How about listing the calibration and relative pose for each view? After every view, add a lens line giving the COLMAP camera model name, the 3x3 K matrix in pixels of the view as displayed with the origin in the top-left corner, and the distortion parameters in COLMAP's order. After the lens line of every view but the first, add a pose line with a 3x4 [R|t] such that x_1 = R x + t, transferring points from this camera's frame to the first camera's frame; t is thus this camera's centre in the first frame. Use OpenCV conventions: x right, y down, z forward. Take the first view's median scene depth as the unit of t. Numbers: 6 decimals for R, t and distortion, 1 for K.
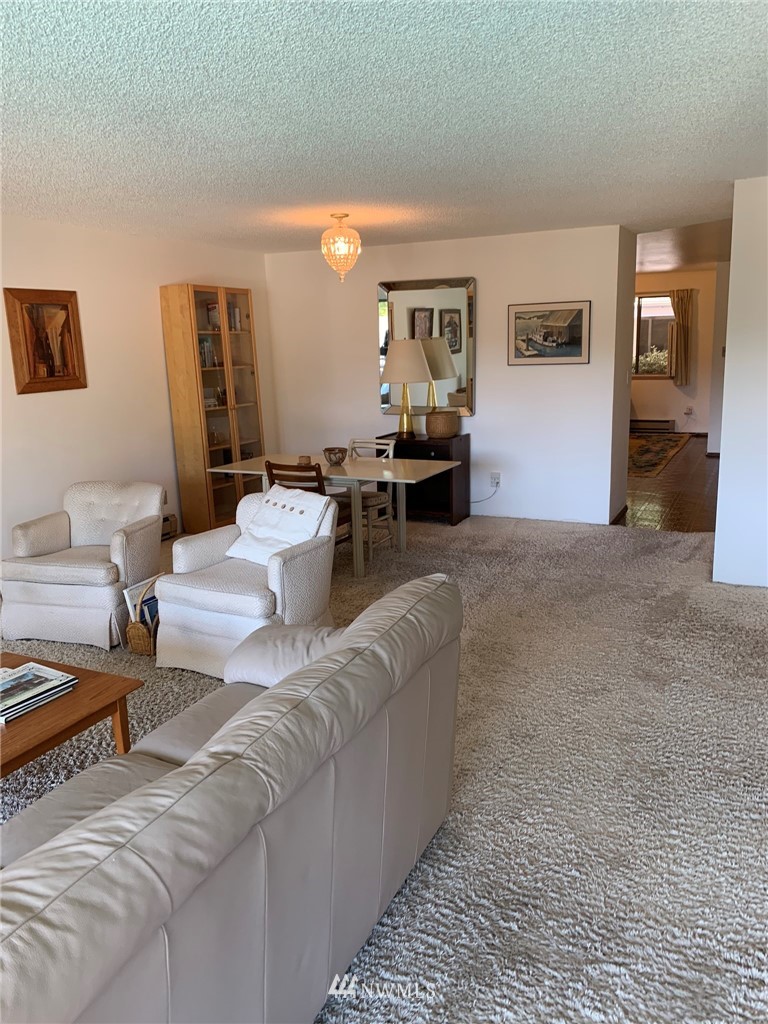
lens RADIAL K [[805.4, 0, 381.6], [0, 805.4, 515.8], [0, 0, 1]] dist [0.025082, -0.005157]
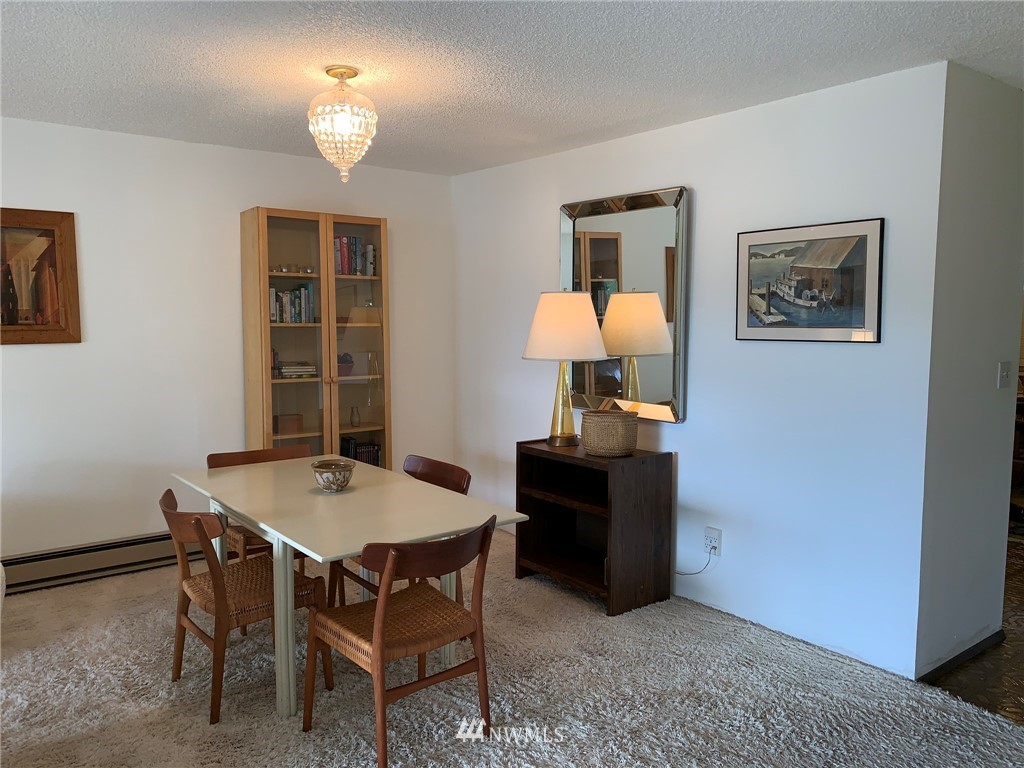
lens RADIAL K [[805.4, 0, 515.6], [0, 805.4, 379.6], [0, 0, 1]] dist [0.025082, -0.005157]
pose [[0.897191, 0.066400, -0.436622, 0.272251], [-0.121528, 0.987585, -0.099534, -0.088711], [0.424592, 0.142362, 0.894122, 0.458910]]
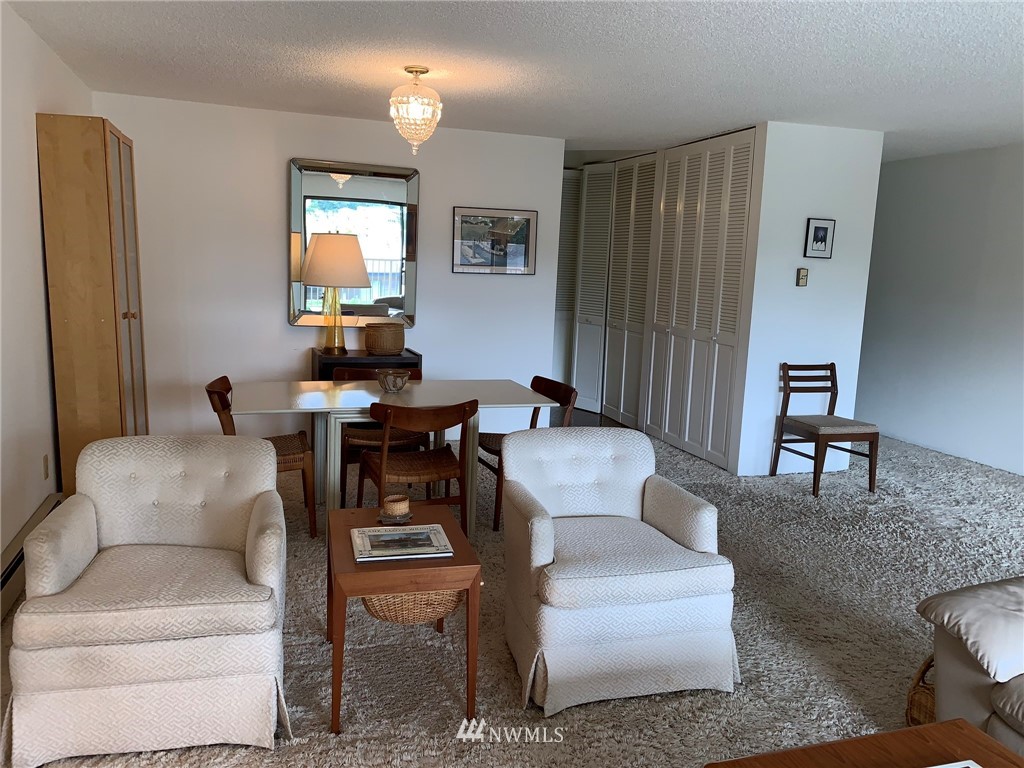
lens RADIAL K [[805.4, 0, 511.1], [0, 805.4, 384.6], [0, 0, 1]] dist [0.025082, -0.005157]
pose [[0.722913, -0.046015, 0.689405, -0.435632], [0.089729, 0.995583, -0.027640, -0.032332], [-0.685088, 0.081841, 0.723848, 0.323051]]
